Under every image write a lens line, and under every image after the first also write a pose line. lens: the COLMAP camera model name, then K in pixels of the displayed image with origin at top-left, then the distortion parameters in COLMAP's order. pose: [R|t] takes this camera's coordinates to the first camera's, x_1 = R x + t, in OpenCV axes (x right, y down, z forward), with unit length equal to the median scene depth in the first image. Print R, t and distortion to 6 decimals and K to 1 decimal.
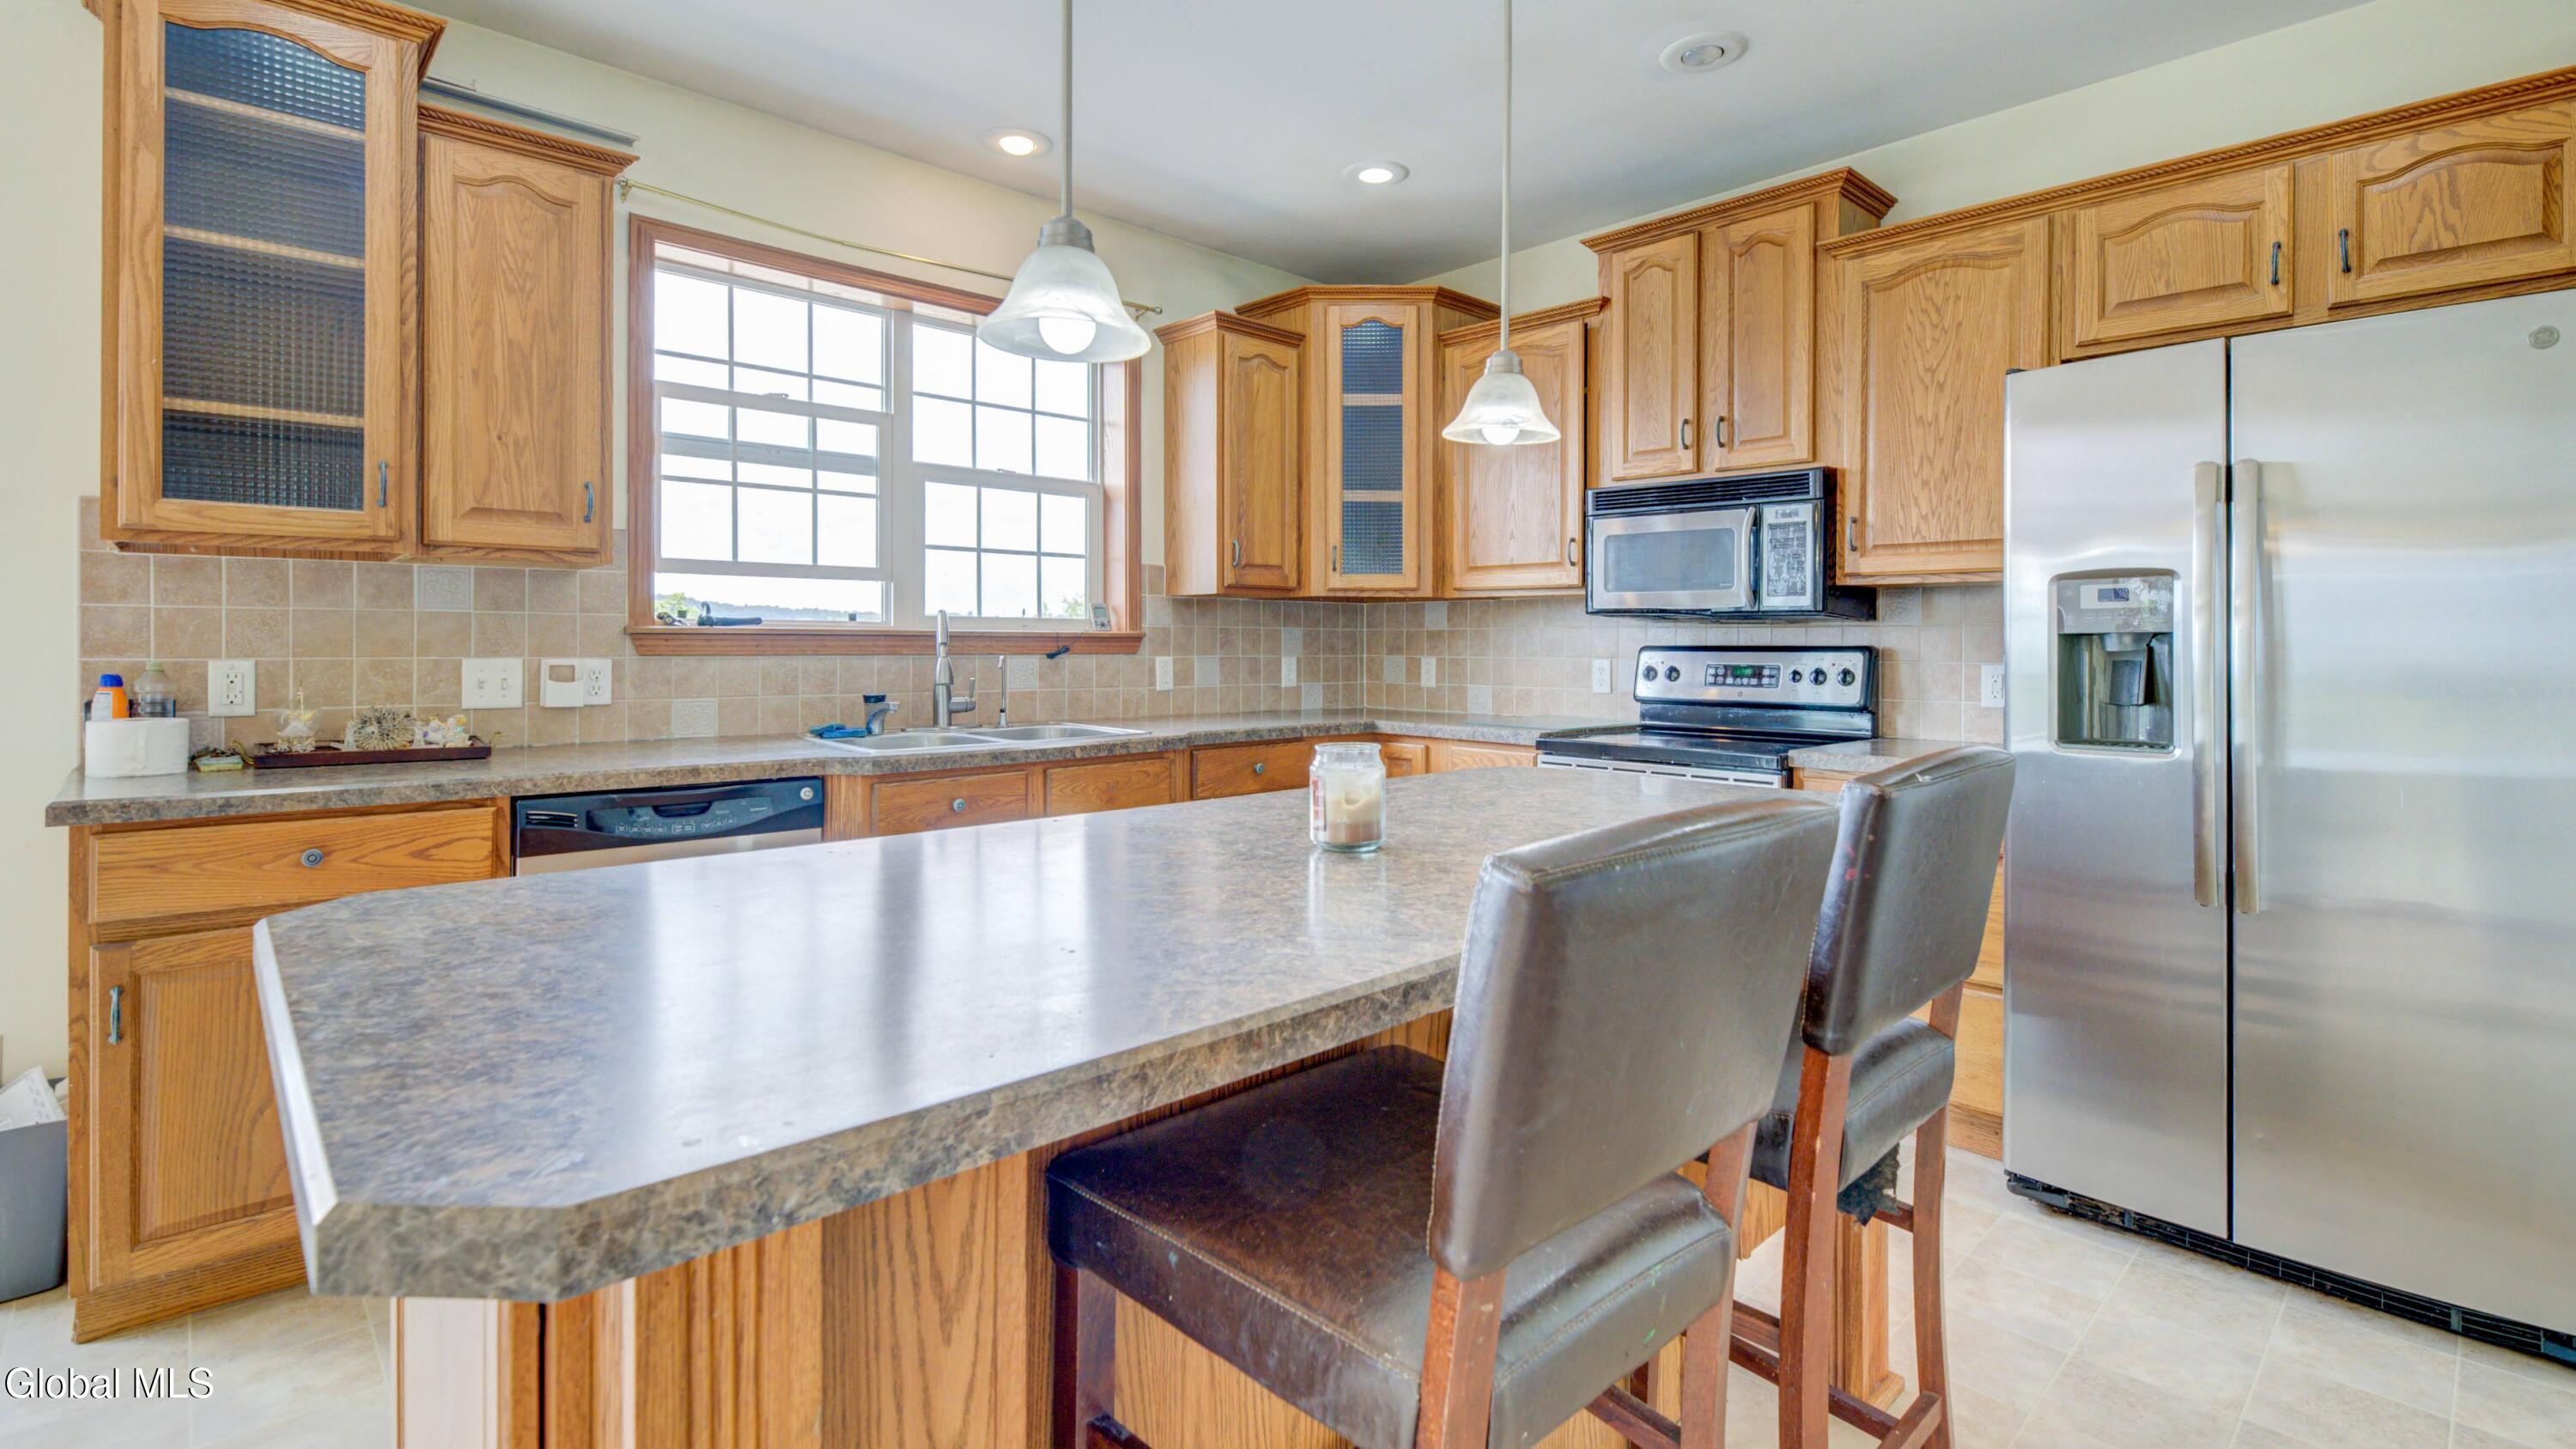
lens RADIAL K [[1101.9, 0, 1280.6], [0, 1101.9, 645.6], [0, 0, 1]] dist [-0.006177, -0.002514]
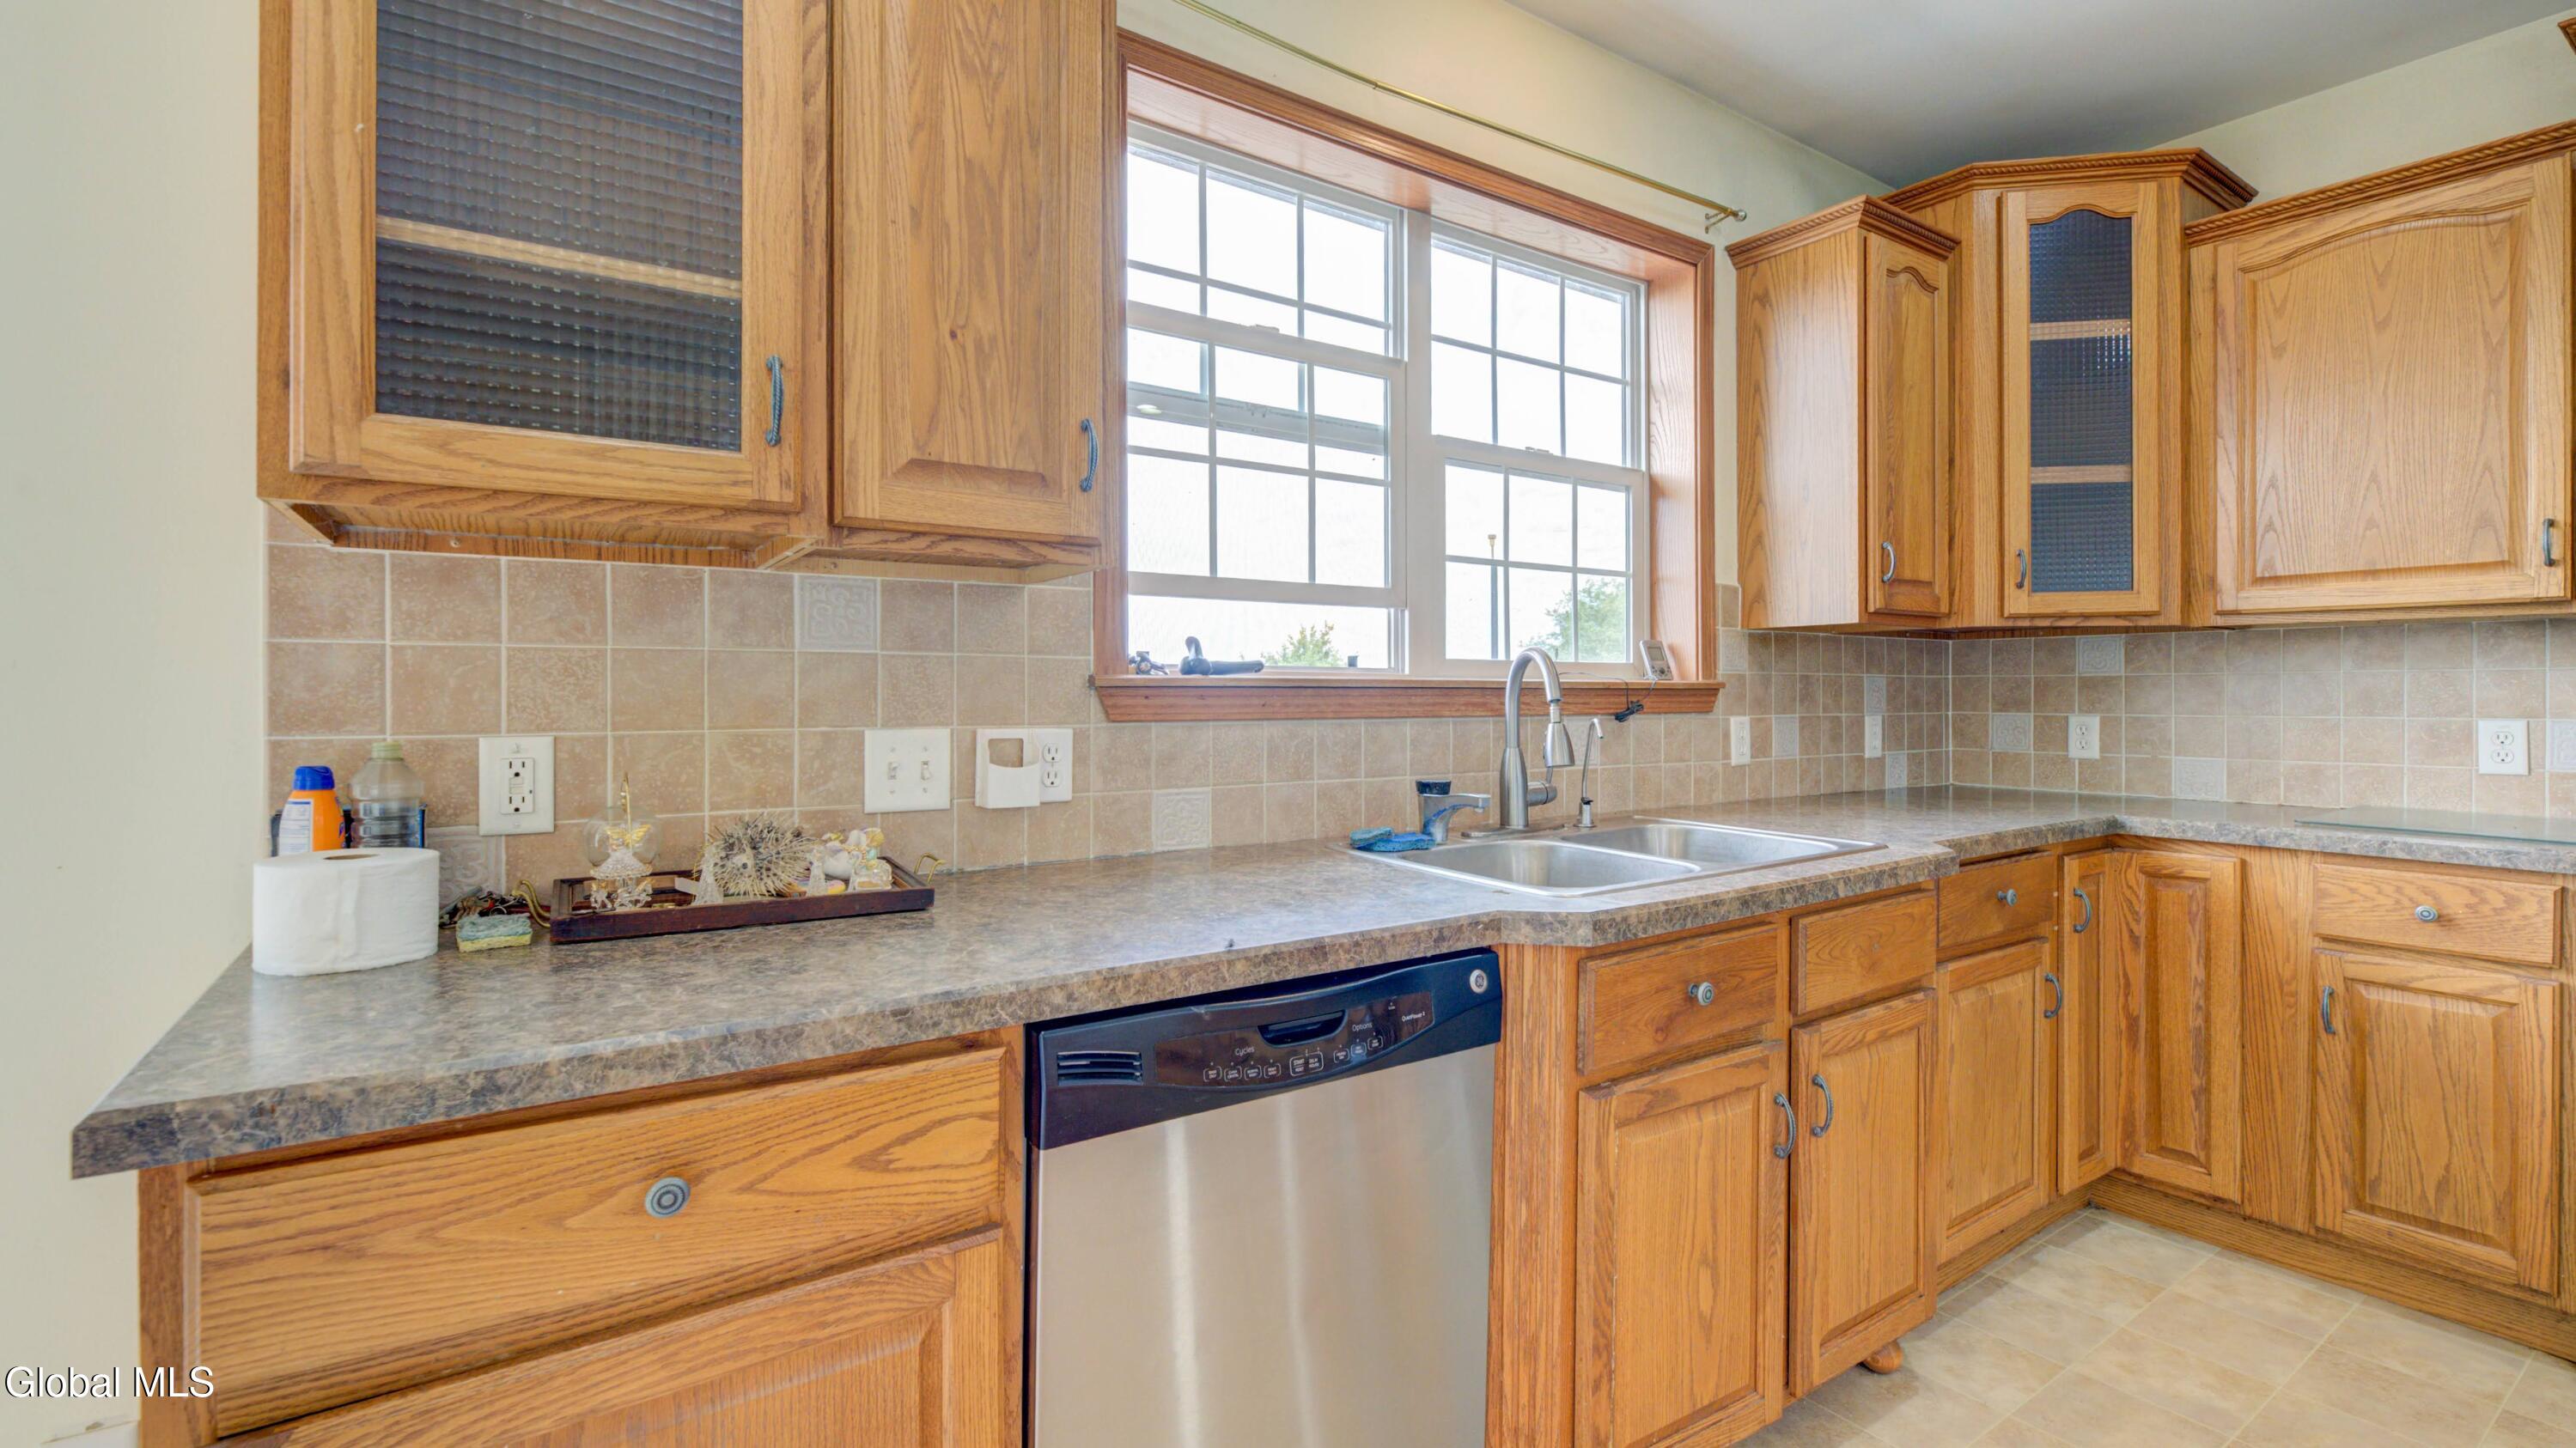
lens RADIAL K [[1101.6, 0, 1350.1], [0, 1101.6, 694.5], [0, 0, 1]] dist [-0.006177, -0.002514]
pose [[0.991494, -0.004665, -0.130073, -0.420652], [0.004341, 0.999987, -0.002772, -0.005142], [0.130084, 0.002184, 0.991501, 0.453568]]
